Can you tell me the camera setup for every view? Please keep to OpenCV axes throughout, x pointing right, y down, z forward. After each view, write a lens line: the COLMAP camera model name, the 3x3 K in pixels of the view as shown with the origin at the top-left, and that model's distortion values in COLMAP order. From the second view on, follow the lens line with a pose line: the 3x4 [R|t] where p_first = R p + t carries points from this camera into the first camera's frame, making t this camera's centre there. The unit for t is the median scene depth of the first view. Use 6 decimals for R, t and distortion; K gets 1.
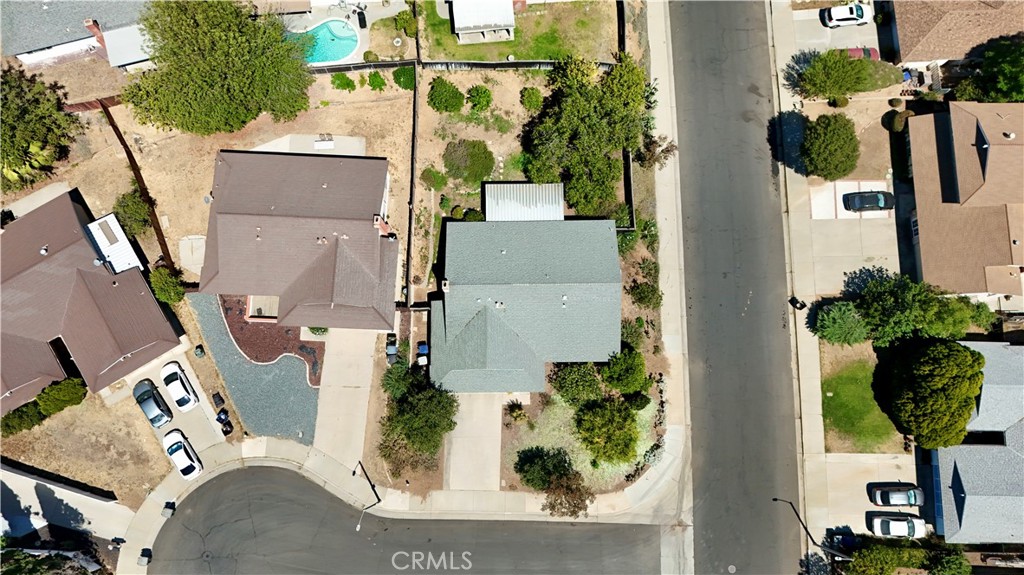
lens RADIAL K [[758.9, 0, 515.6], [0, 758.9, 287.4], [0, 0, 1]] dist [0.009358, 0.003251]
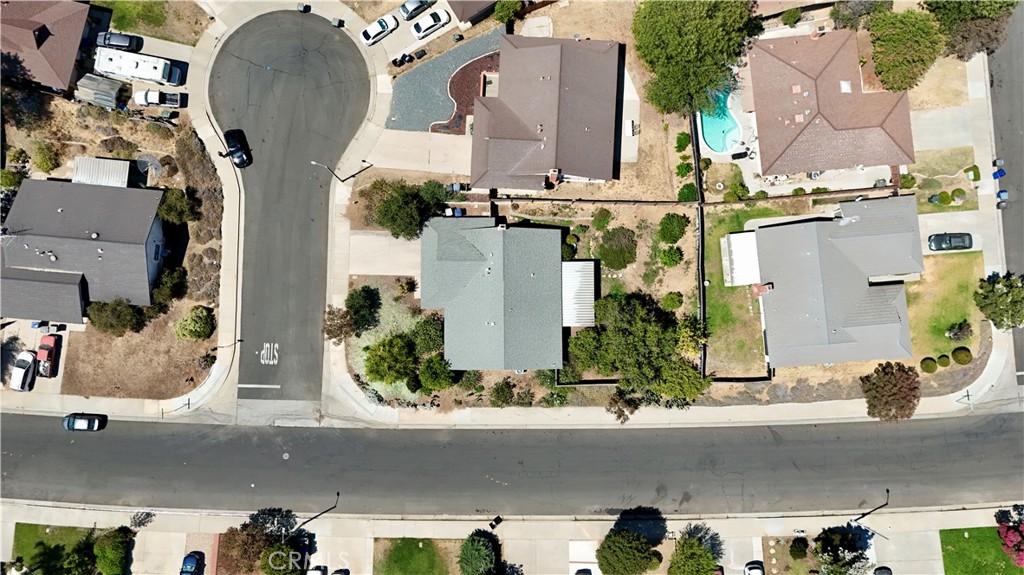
lens RADIAL K [[758.9, 0, 515.6], [0, 758.9, 287.4], [0, 0, 1]] dist [0.009358, 0.003251]
pose [[-0.005224, 0.997780, -0.066386, 0.081389], [-0.985487, 0.006127, 0.169640, -0.217328], [0.169670, 0.066309, 0.983268, -0.197603]]
